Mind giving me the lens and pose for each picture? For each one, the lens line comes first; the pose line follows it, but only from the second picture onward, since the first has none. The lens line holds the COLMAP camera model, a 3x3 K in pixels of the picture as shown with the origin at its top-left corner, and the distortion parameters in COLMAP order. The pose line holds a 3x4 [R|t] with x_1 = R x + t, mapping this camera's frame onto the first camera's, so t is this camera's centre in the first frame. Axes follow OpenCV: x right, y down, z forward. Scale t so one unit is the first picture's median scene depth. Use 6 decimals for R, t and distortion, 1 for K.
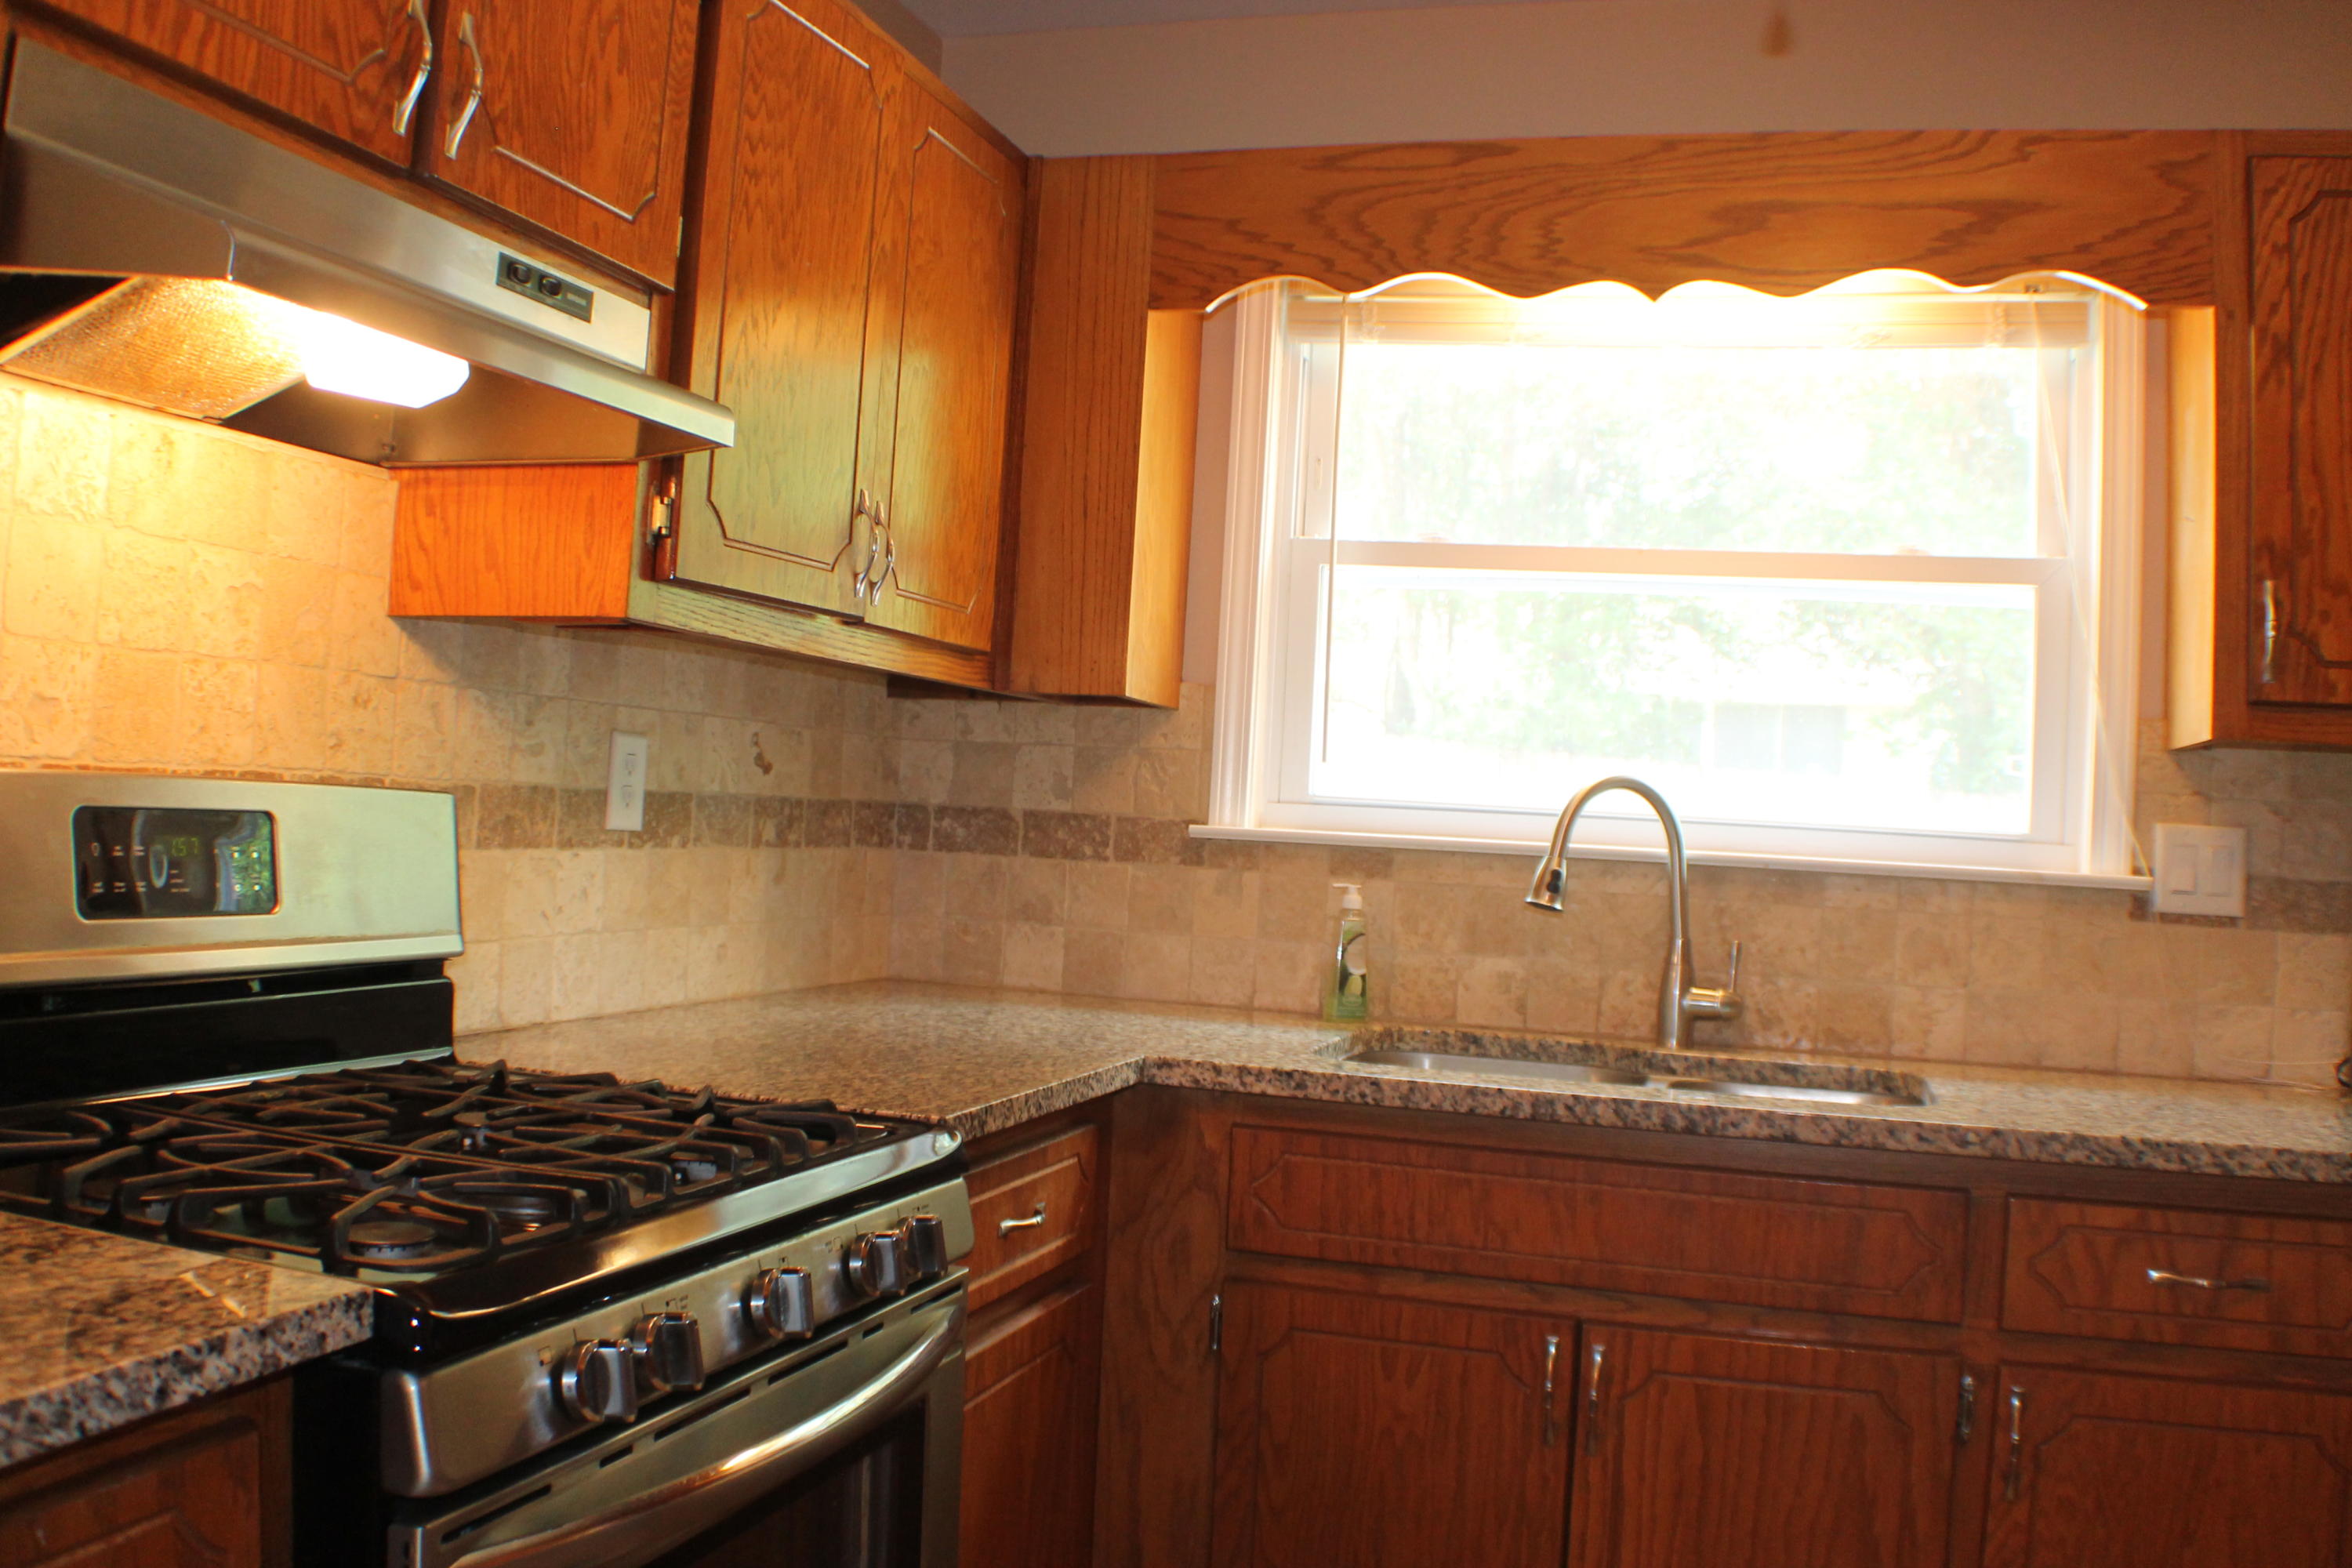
lens RADIAL K [[1996.8, 0, 1157.0], [0, 1996.8, 730.7], [0, 0, 1]] dist [-0.176743, 0.055142]
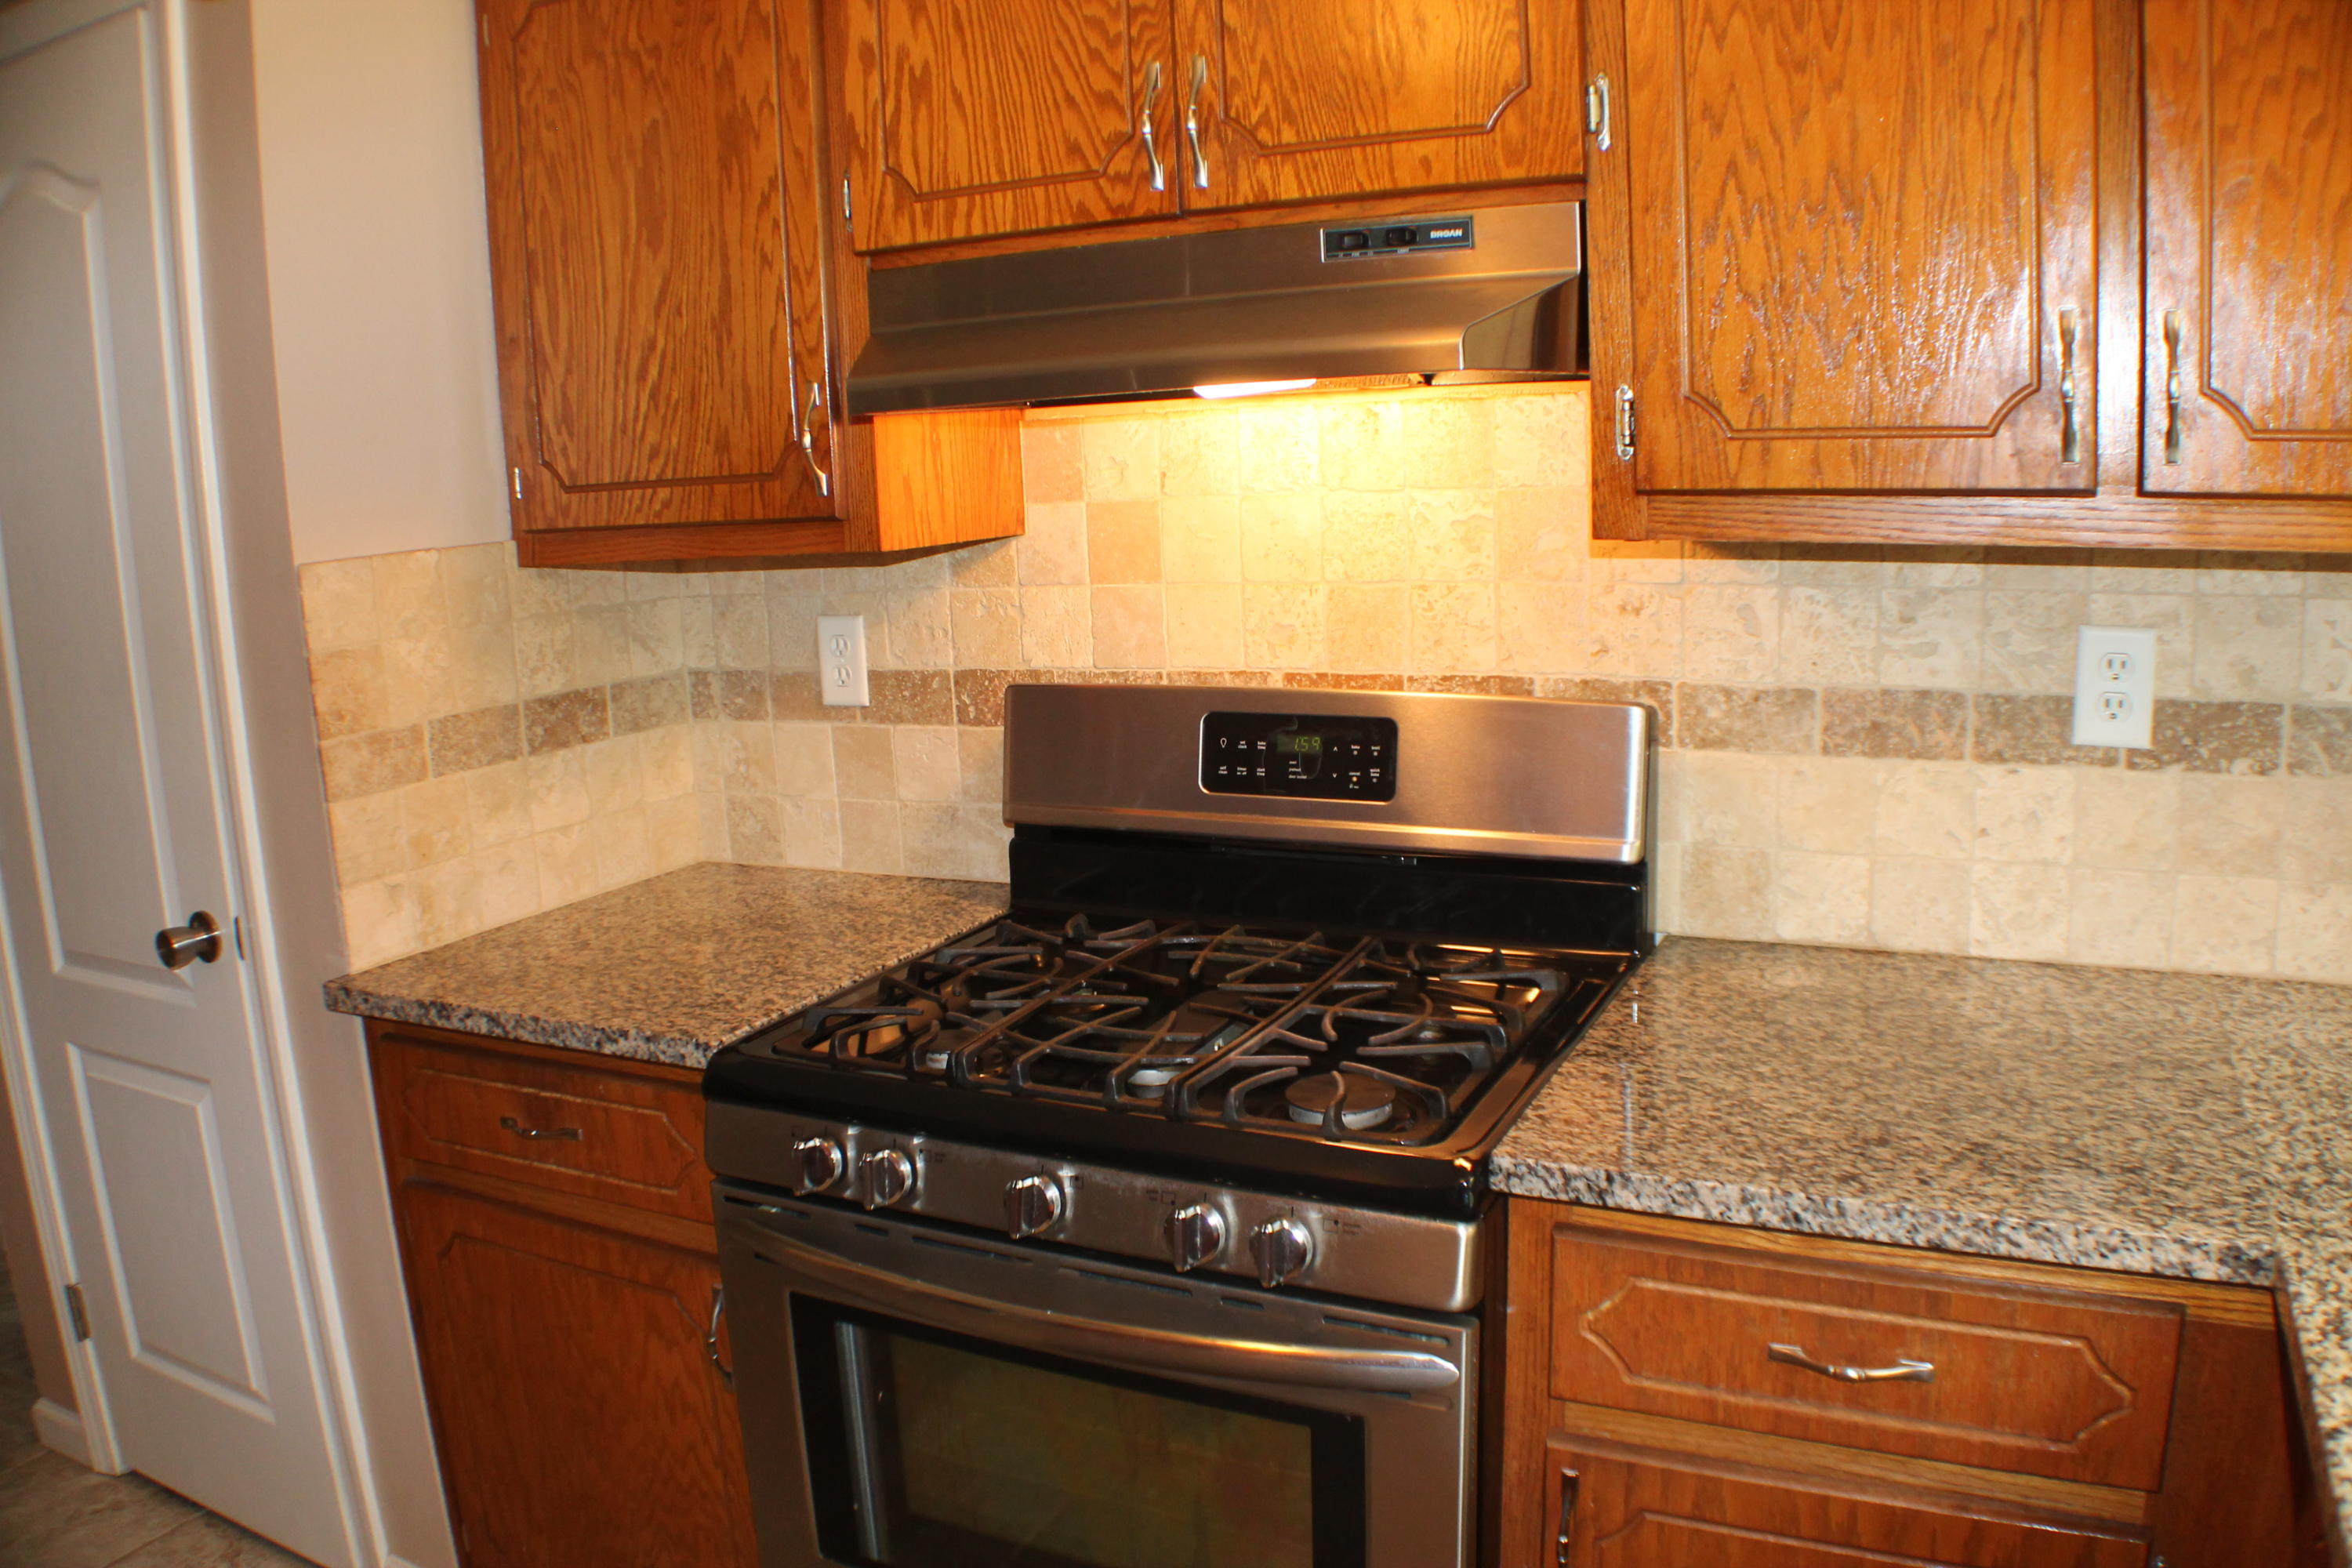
lens RADIAL K [[1775.5, 0, 1180.7], [0, 1775.5, 791.0], [0, 0, 1]] dist [-0.150581, -0.004565]
pose [[-0.144357, 0.156179, -0.977123, 0.817487], [0.073916, 0.986409, 0.146743, -0.108427], [0.986761, -0.051041, -0.153939, 1.296328]]
